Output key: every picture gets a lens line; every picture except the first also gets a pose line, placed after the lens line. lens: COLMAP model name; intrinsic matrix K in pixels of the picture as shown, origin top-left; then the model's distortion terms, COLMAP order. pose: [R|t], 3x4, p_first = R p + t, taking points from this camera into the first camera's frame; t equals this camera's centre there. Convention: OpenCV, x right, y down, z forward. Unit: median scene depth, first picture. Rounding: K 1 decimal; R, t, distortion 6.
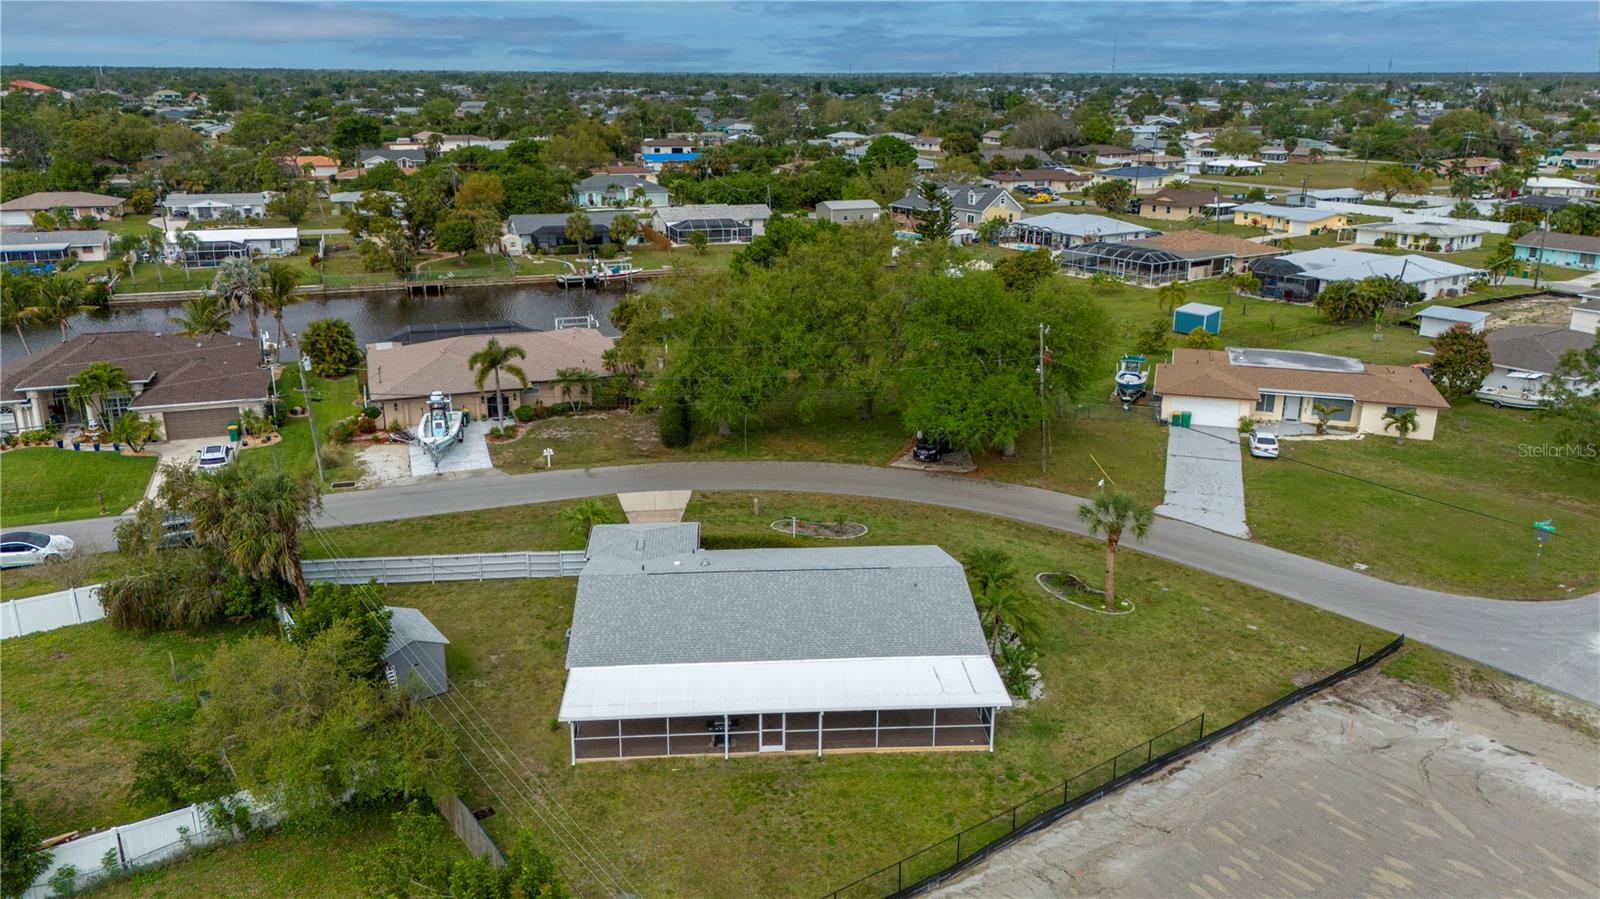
lens RADIAL K [[1181.9, 0, 800.0], [0, 1181.9, 449.5], [0, 0, 1]] dist [0.067282, -0.037224]
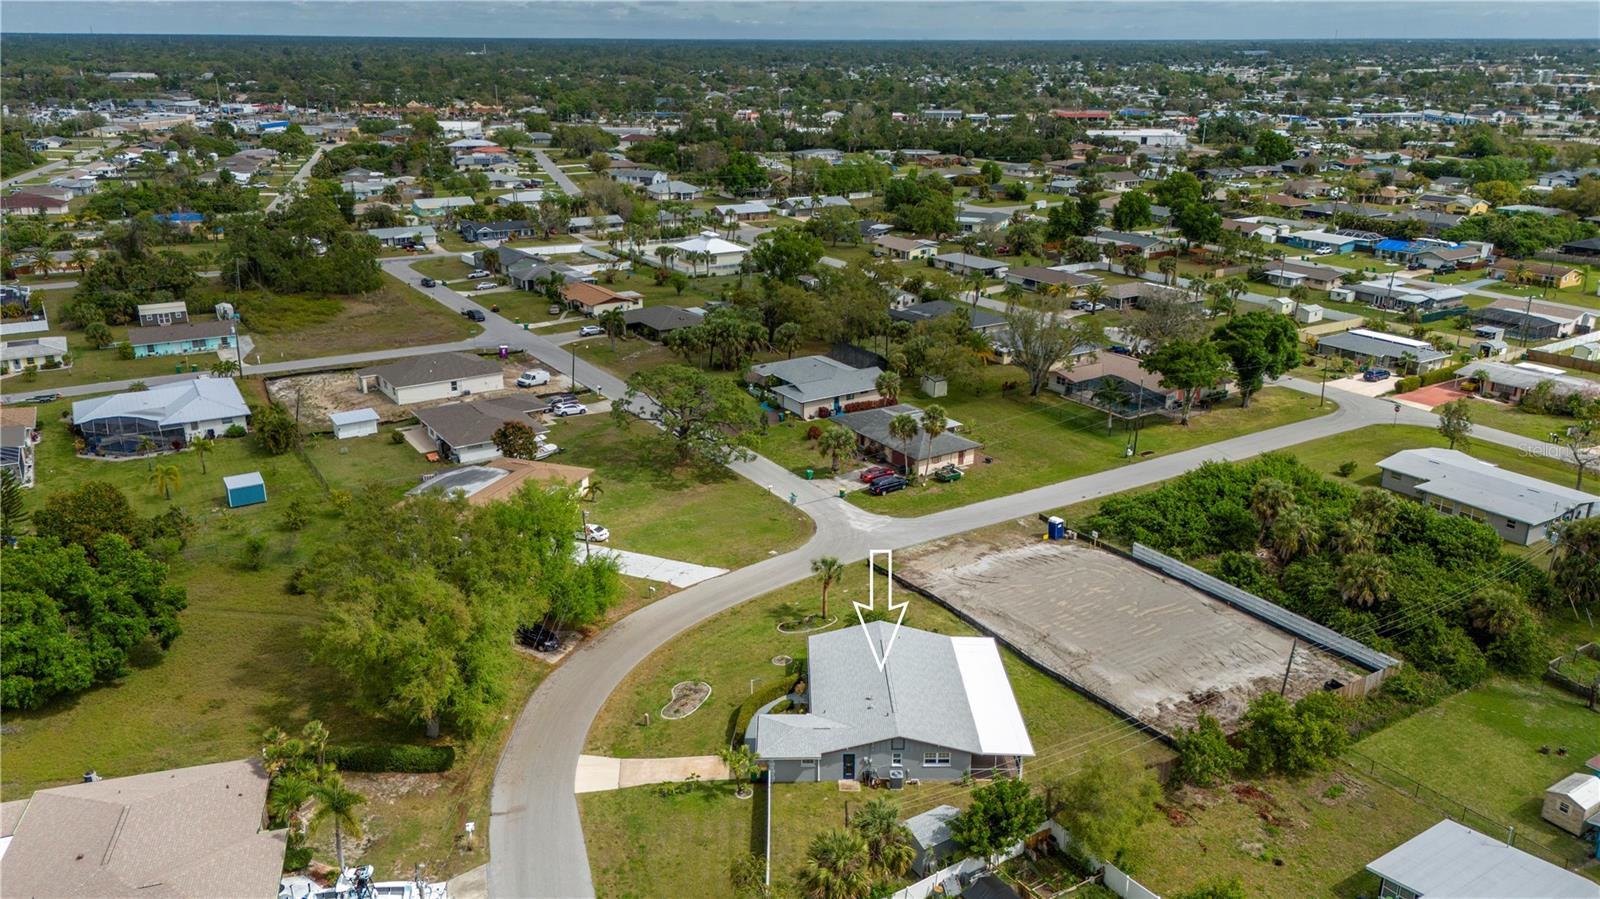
lens RADIAL K [[1177.7, 0, 800.0], [0, 1177.7, 449.5], [0, 0, 1]] dist [0.084134, -0.099756]
pose [[0.057874, -0.332086, 0.941472, -1.024894], [0.299836, 0.905296, 0.300894, -0.498086], [-0.952234, 0.264873, 0.151964, 0.523845]]
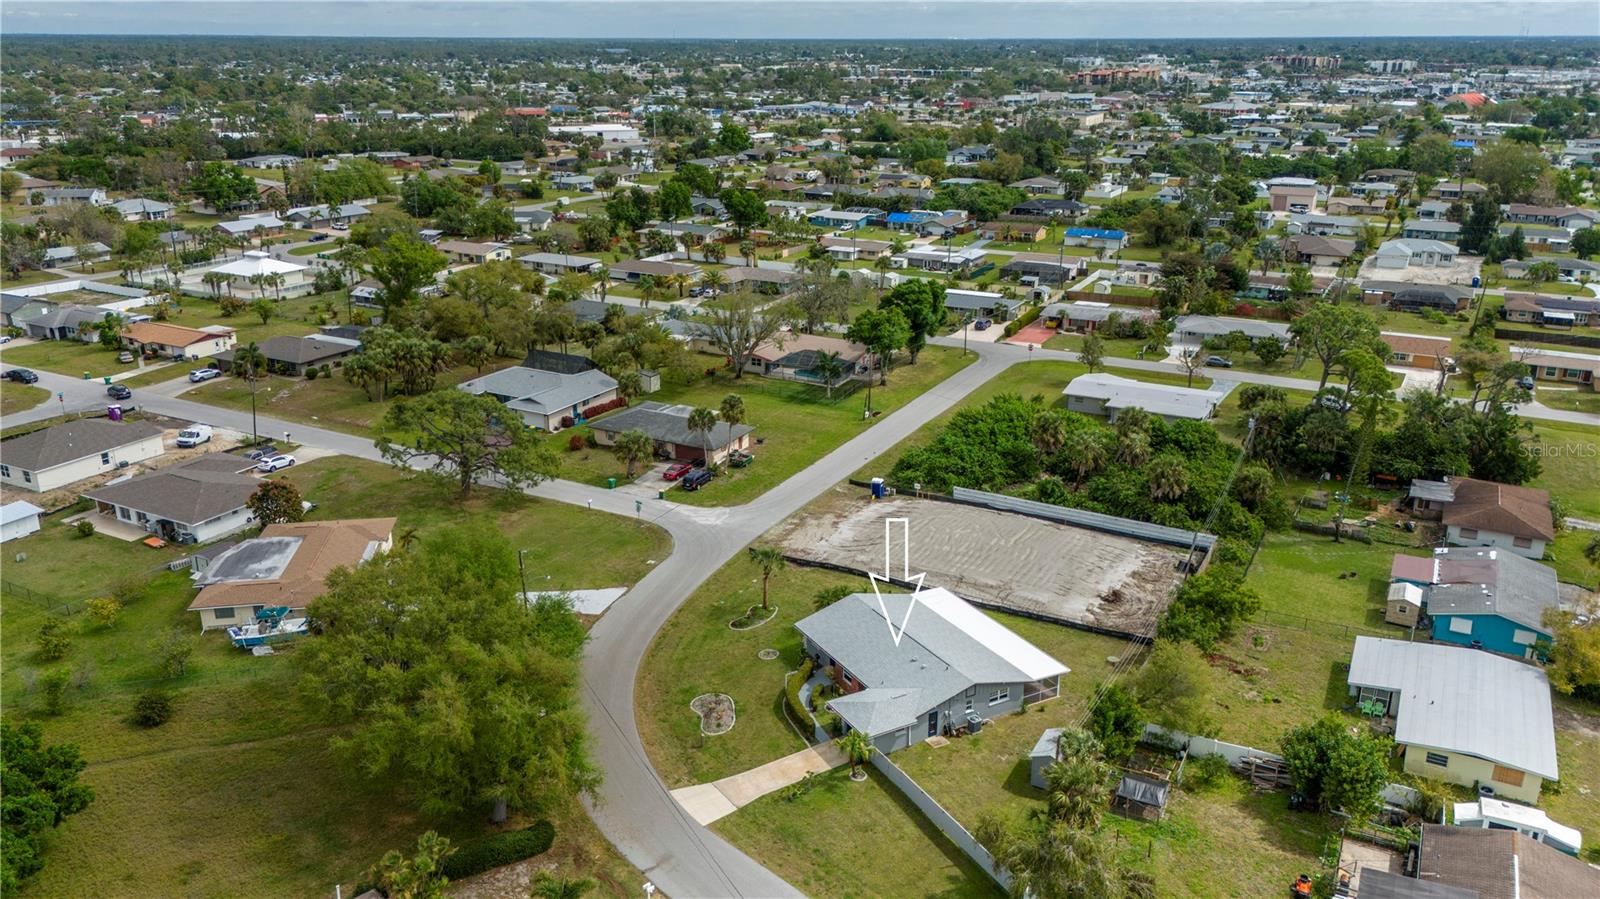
lens RADIAL K [[1177.7, 0, 800.0], [0, 1177.7, 449.5], [0, 0, 1]] dist [0.084134, -0.099756]
pose [[-0.427046, -0.302617, 0.852089, -0.940725], [0.270498, 0.856430, 0.439725, -0.657171], [-0.862823, 0.418271, -0.283878, 1.033901]]
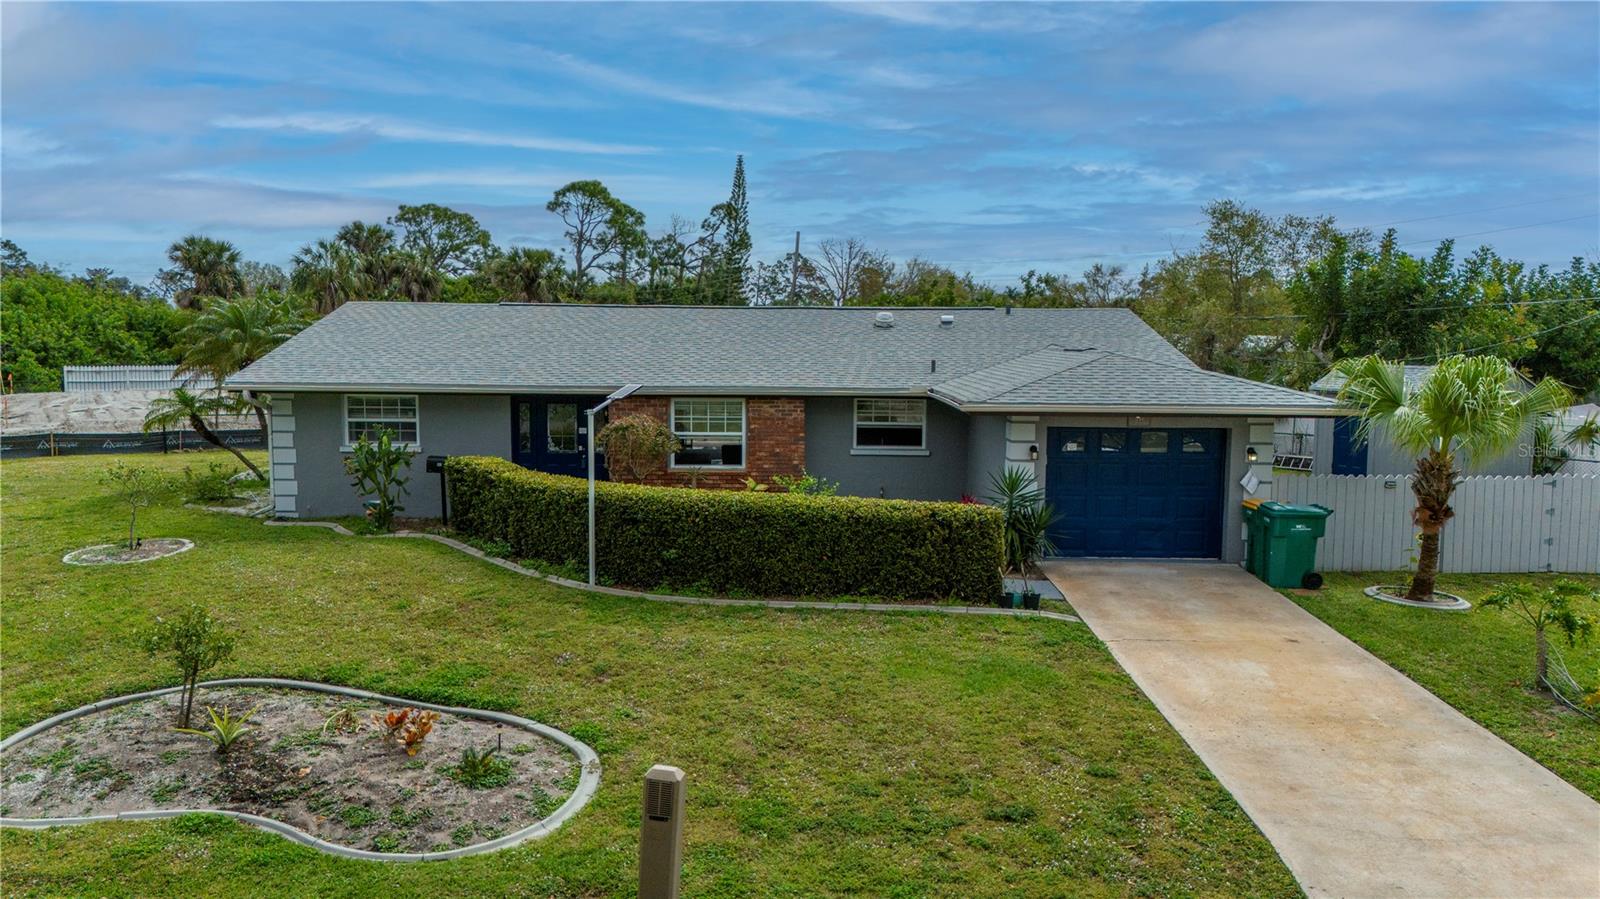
lens RADIAL K [[1168.8, 0, 800.0], [0, 1168.8, 449.5], [0, 0, 1]] dist [0.087919, -0.088490]
pose [[-0.998074, -0.023266, 0.057512, -0.052005], [0.002145, 0.913524, 0.406780, -0.029905], [-0.062003, 0.406120, -0.911714, 0.989302]]
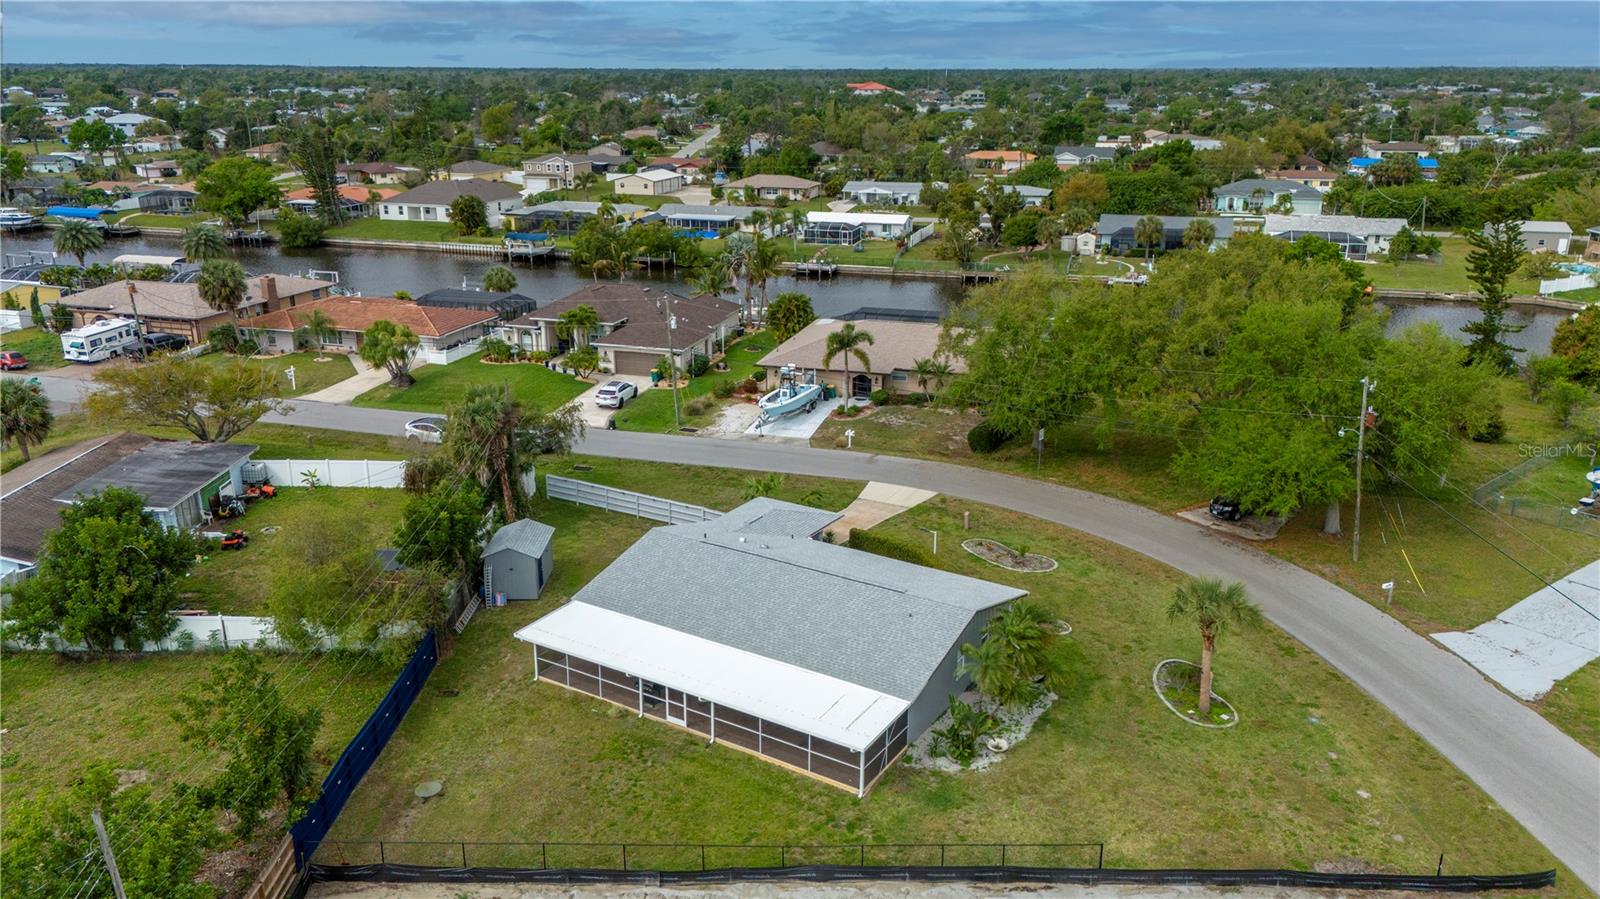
lens RADIAL K [[1195.5, 0, 800.0], [0, 1195.5, 449.5], [0, 0, 1]] dist [0.093141, -0.106026]
pose [[0.809455, 0.177201, -0.559806, 0.355304], [-0.178460, 0.982521, 0.052962, -0.032651], [0.559406, 0.057032, 0.826929, 0.104086]]
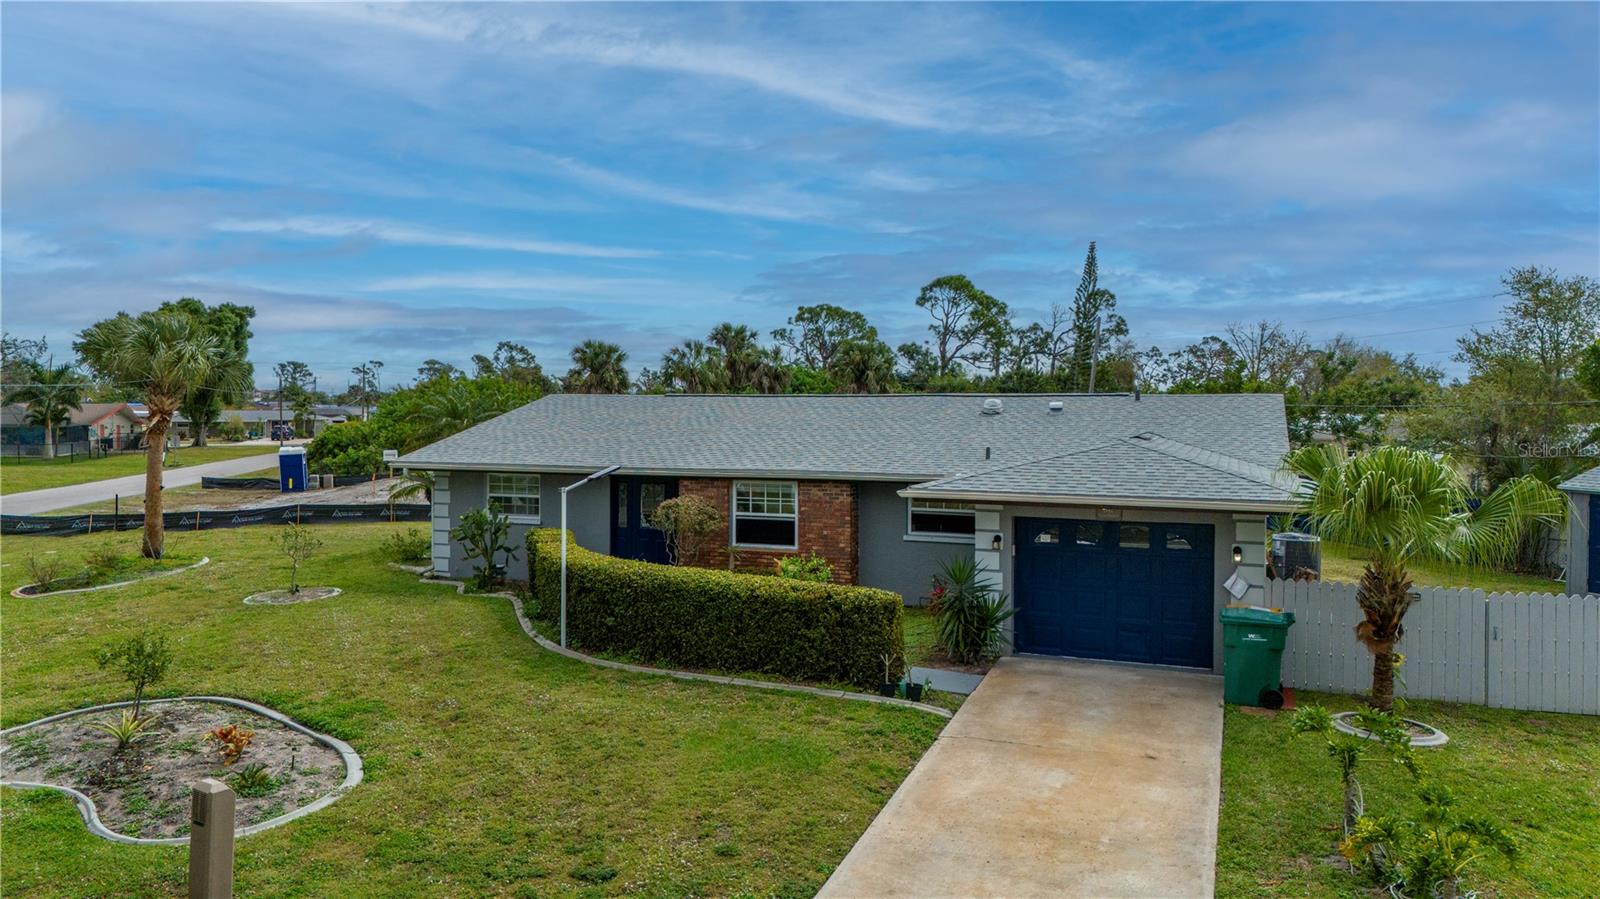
lens RADIAL K [[1176.1, 0, 797.3], [0, 1176.1, 414.4], [0, 0, 1]] dist [0.074410, -0.061419]
pose [[-0.906472, -0.015088, 0.421997, -0.140297], [0.117118, 0.951170, 0.285585, -0.027591], [-0.405699, 0.308298, -0.860442, 0.978829]]
